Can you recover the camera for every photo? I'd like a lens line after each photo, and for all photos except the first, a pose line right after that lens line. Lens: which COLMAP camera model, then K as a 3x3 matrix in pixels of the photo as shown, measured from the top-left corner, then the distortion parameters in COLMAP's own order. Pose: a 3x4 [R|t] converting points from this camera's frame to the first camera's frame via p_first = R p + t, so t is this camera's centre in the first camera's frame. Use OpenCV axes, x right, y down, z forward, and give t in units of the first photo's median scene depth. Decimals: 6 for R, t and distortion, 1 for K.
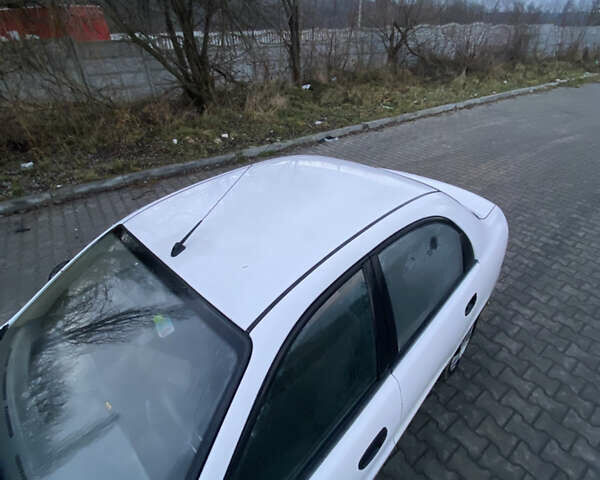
lens RADIAL K [[320.1, 0, 300.6], [0, 320.1, 239.4], [0, 0, 1]] dist [0.017835, -0.021173]
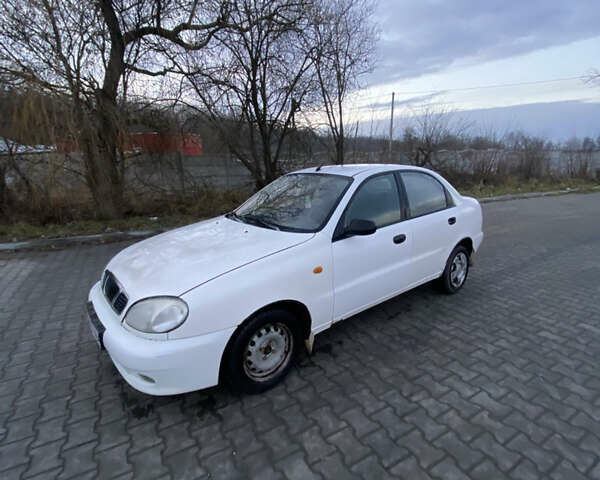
lens RADIAL K [[320.1, 0, 301.6], [0, 320.1, 238.6], [0, 0, 1]] dist [0.017835, -0.021173]
pose [[0.993631, 0.033689, -0.107532, -0.116865], [-0.068209, 0.939401, -0.335965, 0.715597], [0.089698, 0.341160, 0.935716, -0.610825]]
